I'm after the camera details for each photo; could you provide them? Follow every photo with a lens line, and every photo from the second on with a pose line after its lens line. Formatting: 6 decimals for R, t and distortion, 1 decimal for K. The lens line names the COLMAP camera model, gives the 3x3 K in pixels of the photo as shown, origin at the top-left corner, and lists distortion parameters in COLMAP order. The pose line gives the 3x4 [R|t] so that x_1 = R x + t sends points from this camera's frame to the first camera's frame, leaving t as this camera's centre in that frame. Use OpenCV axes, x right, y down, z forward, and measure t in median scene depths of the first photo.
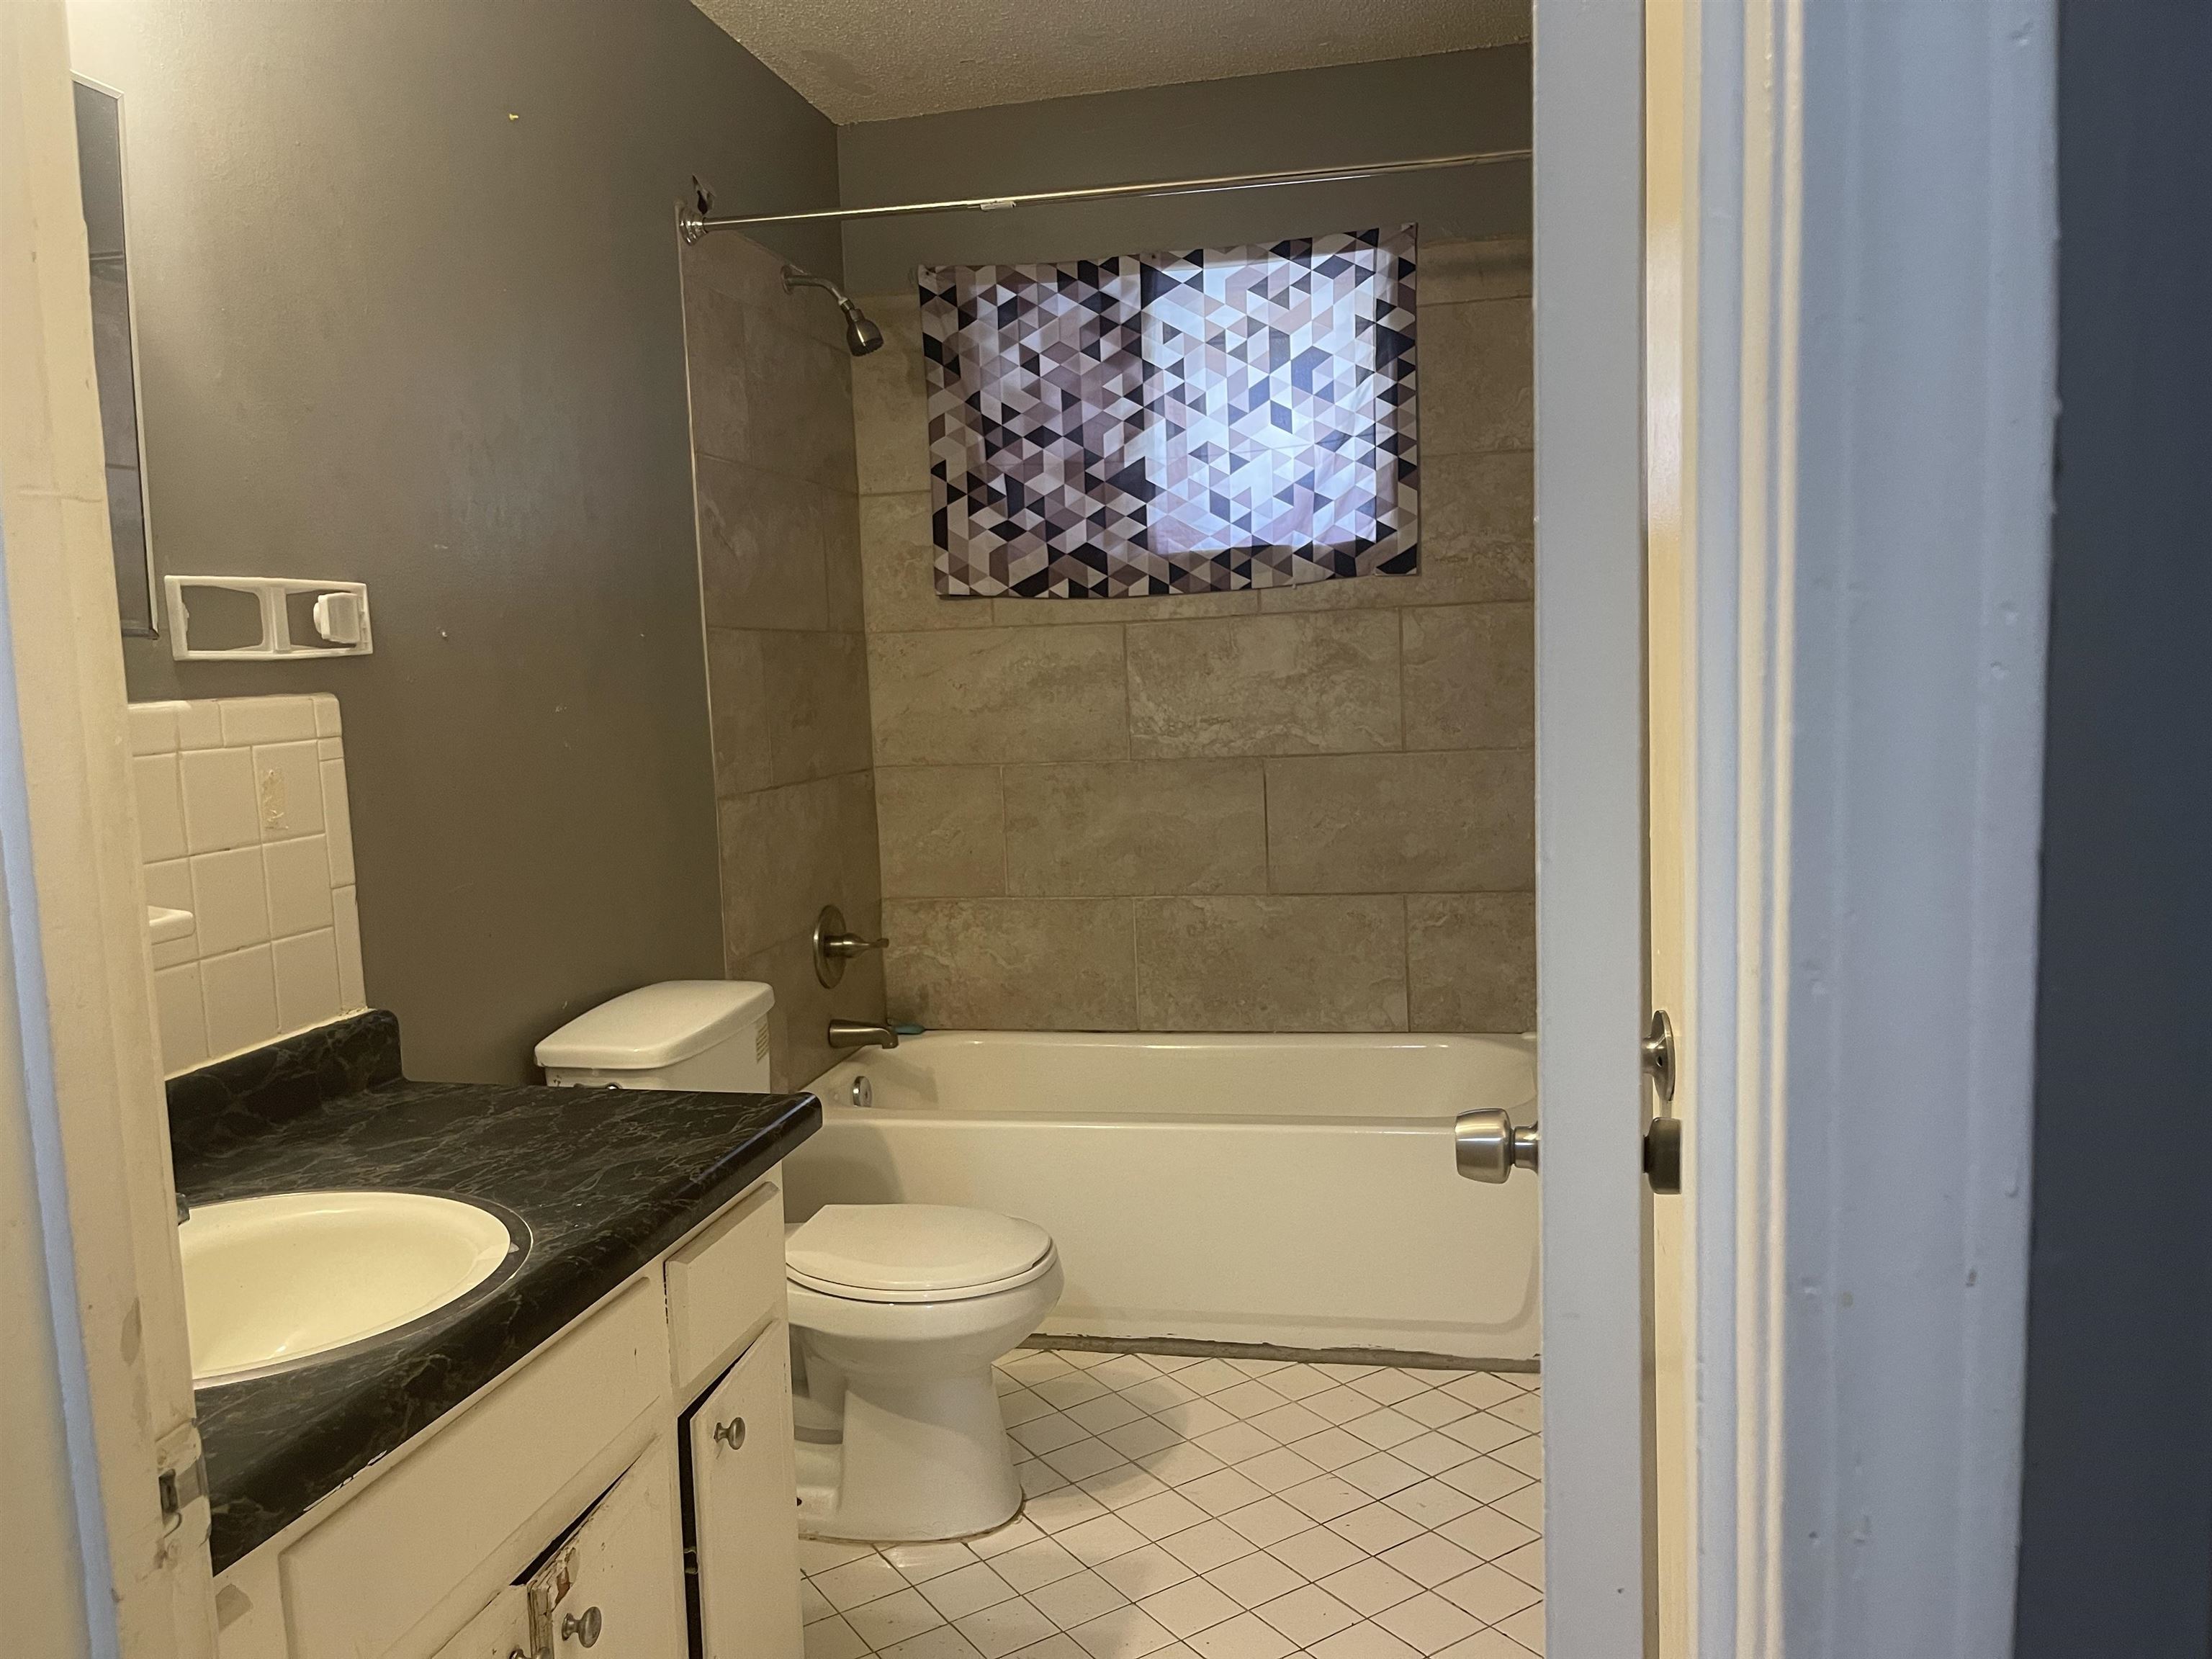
lens RADIAL K [[1654.5, 0, 1106.2], [0, 1654.5, 832.5], [0, 0, 1]] dist [0.058455, -0.079467]
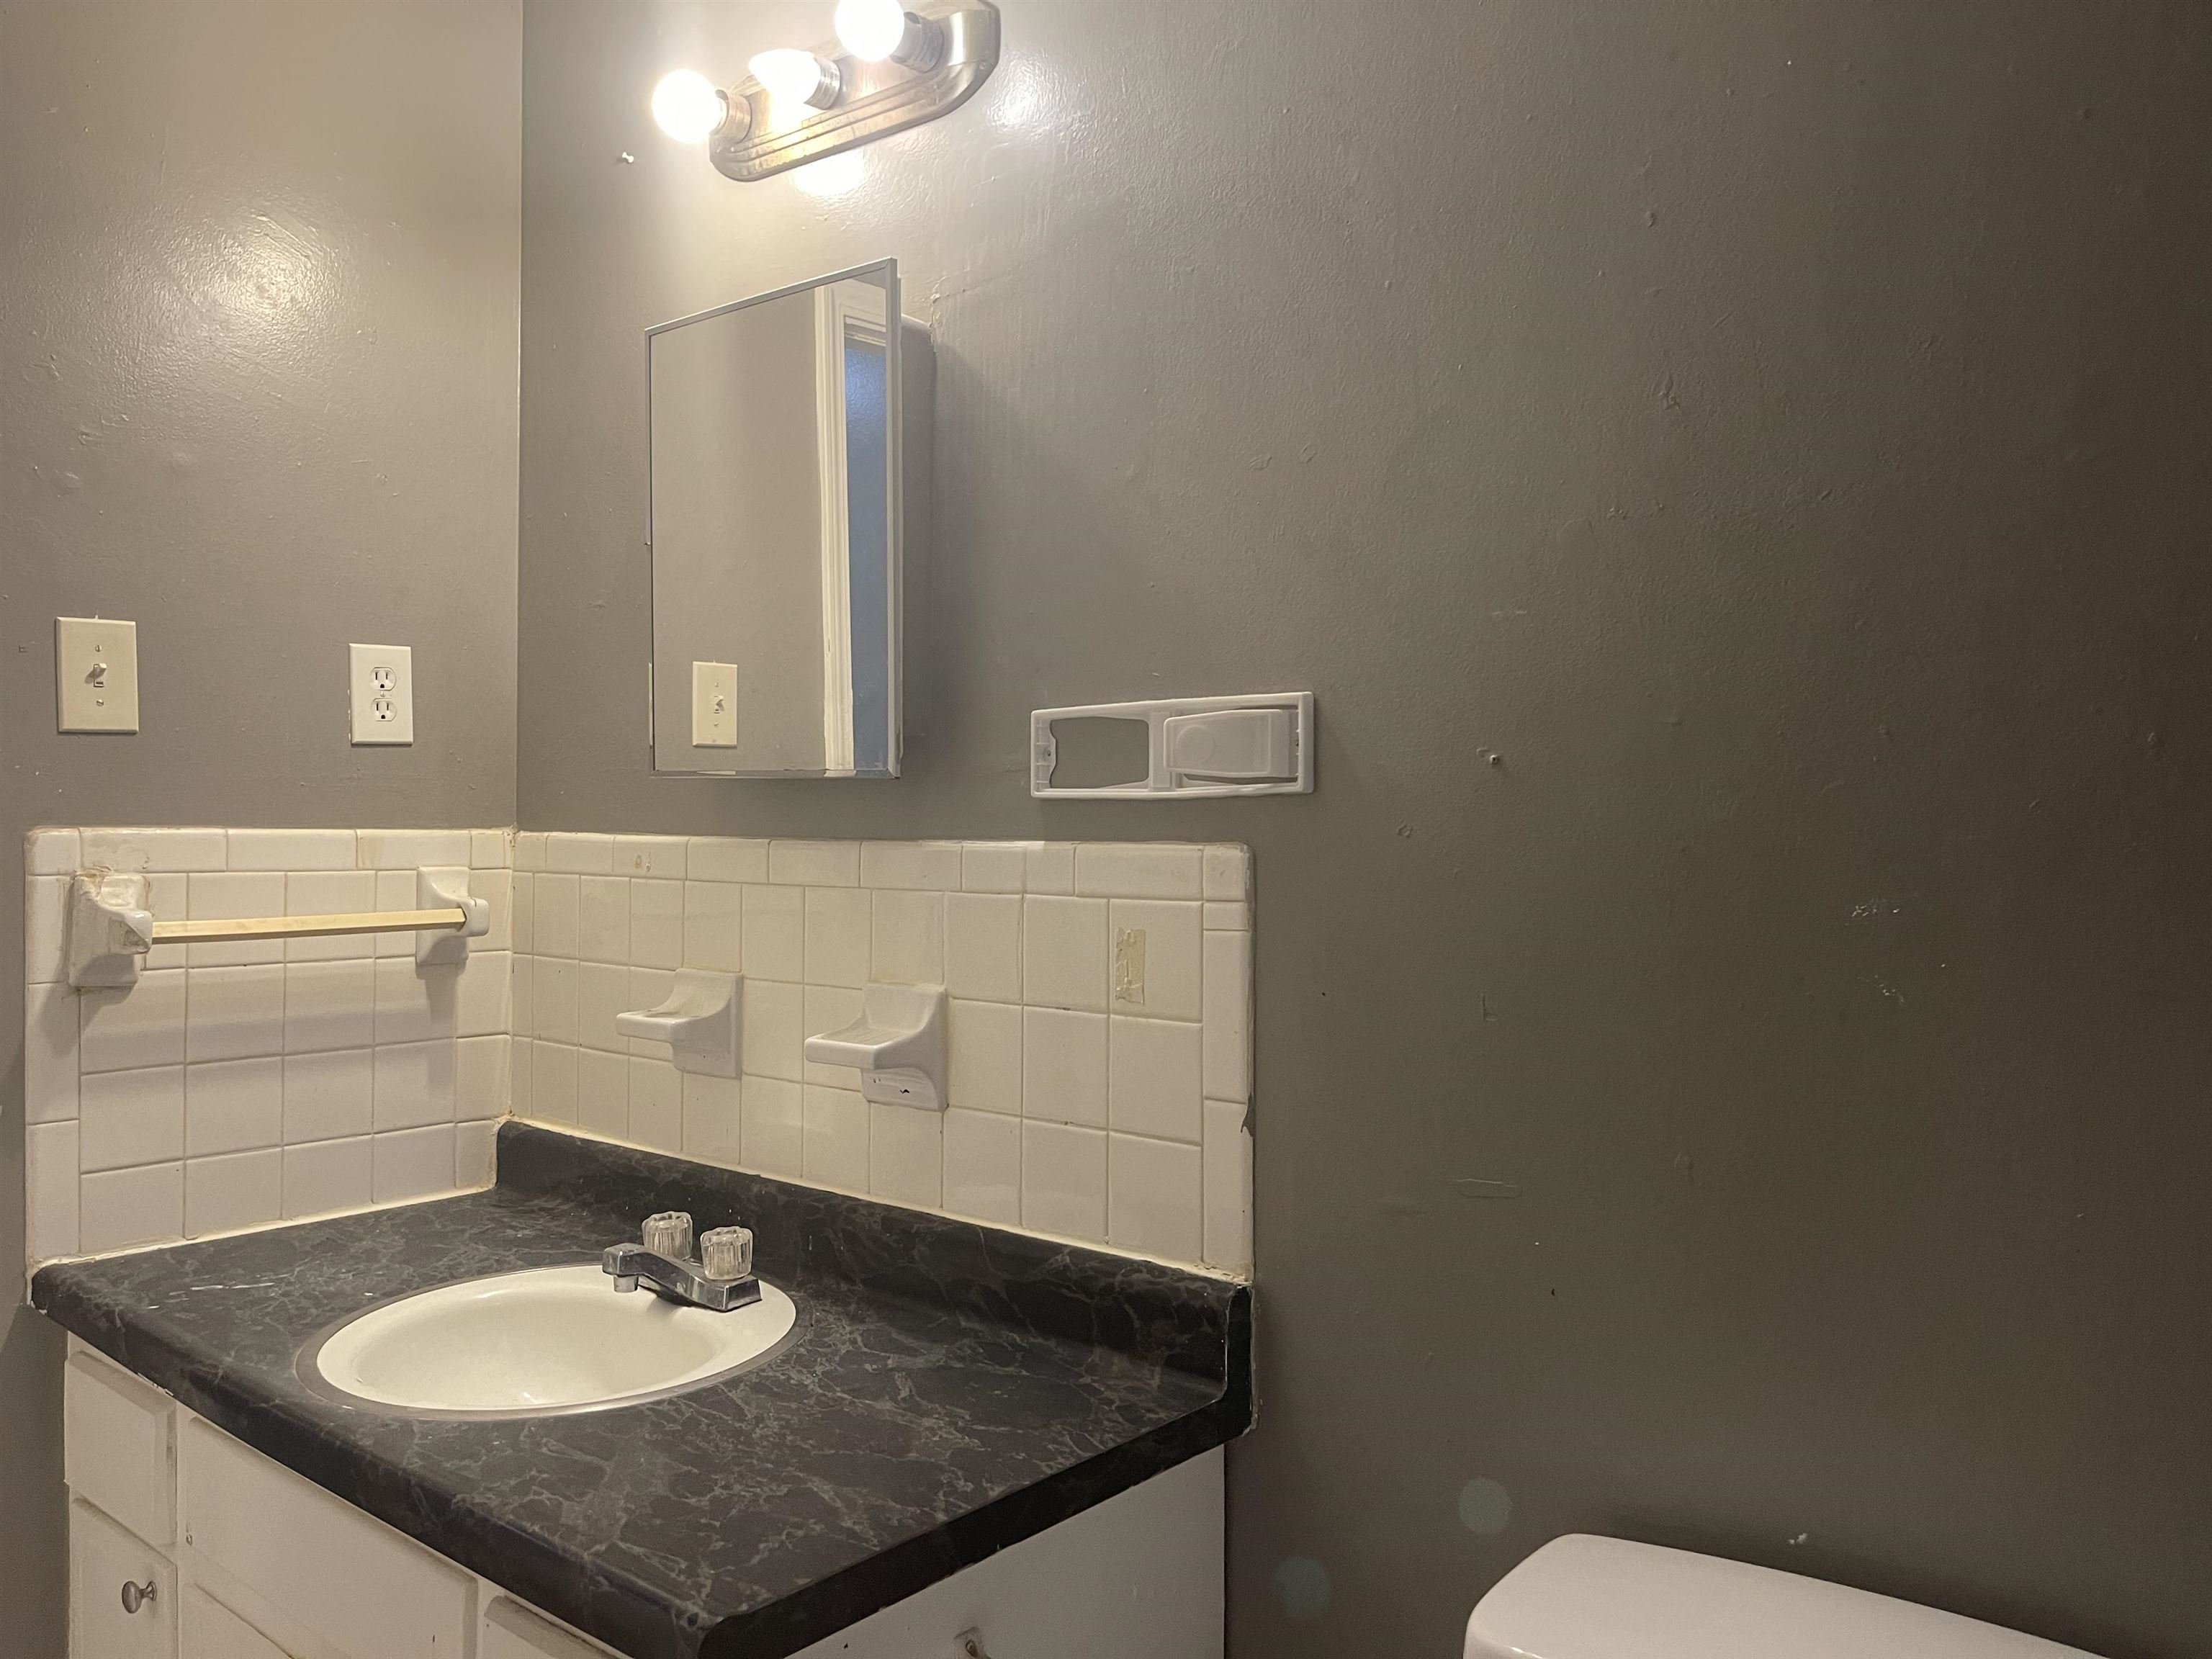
lens RADIAL K [[1654.5, 0, 1111.1], [0, 1654.5, 811.6], [0, 0, 1]] dist [0.058455, -0.079467]
pose [[-0.470533, 0.014919, -0.882256, 0.246752], [-0.090427, 0.993777, 0.065033, -0.156787], [0.877737, 0.110380, -0.466256, 1.441422]]
